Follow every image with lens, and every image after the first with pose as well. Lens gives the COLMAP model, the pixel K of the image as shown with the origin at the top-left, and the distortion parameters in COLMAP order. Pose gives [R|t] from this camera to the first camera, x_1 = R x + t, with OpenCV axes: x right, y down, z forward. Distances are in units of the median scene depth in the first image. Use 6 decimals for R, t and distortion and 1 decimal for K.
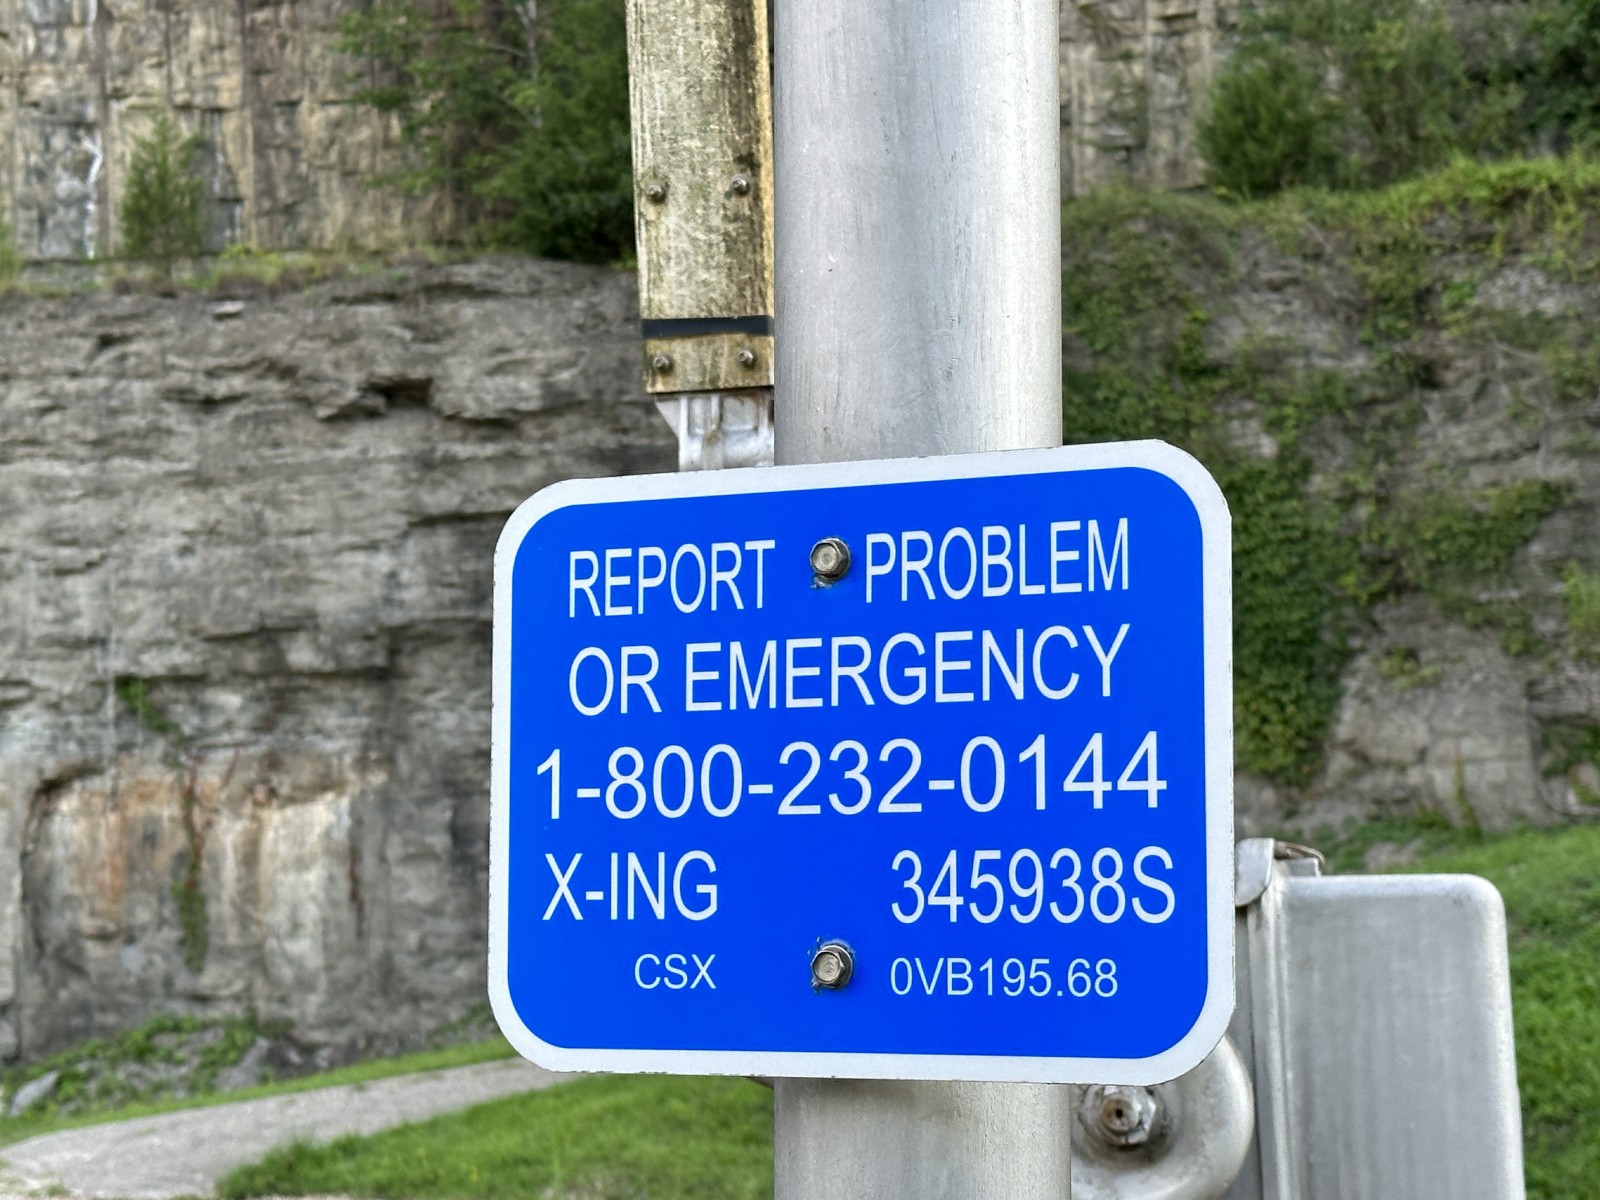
lens RADIAL K [[3407.7, 0, 800.1], [0, 3407.7, 597.5], [0, 0, 1]] dist [0.026352, 0.000000]
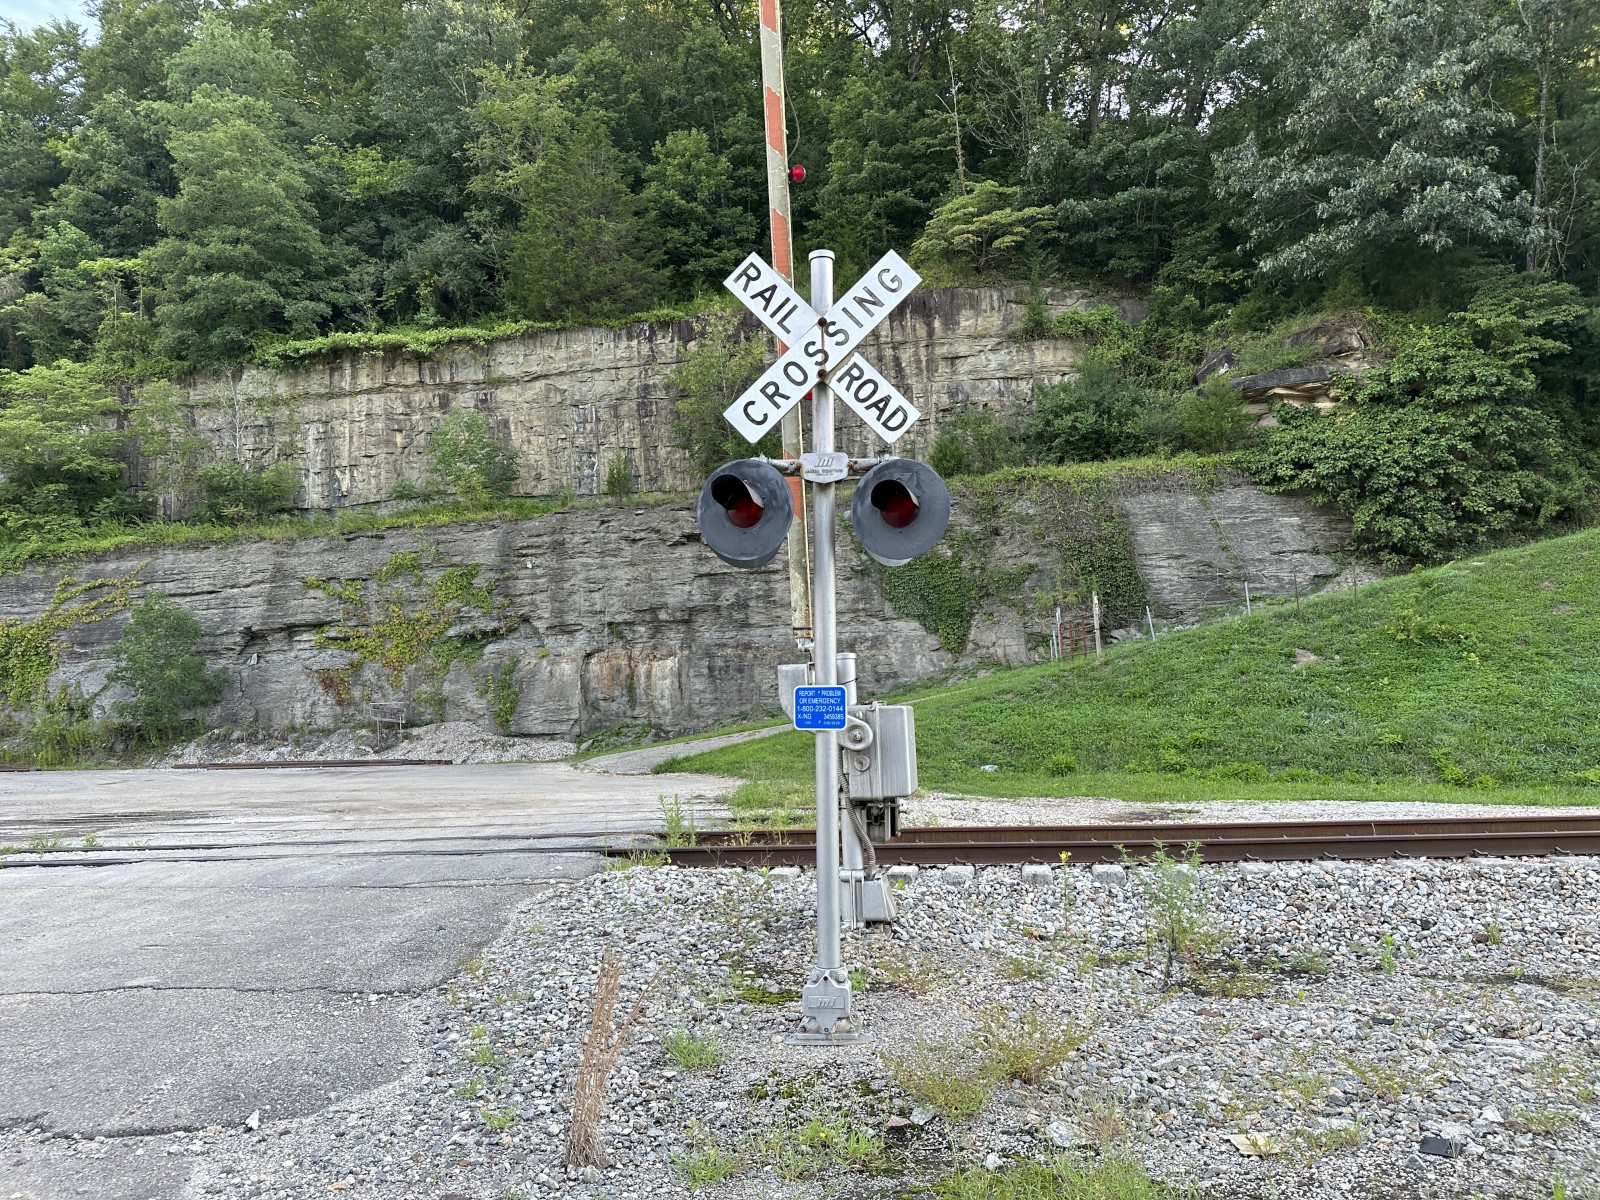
lens RADIAL K [[1140.8, 0, 808.3], [0, 1140.8, 630.4], [0, 0, 1]] dist [-0.011432, 0.005202]
pose [[0.999965, -0.008134, -0.002090, -0.000816], [0.008216, 0.999046, 0.042891, -0.015854], [0.001739, -0.042906, 0.999078, -0.123420]]
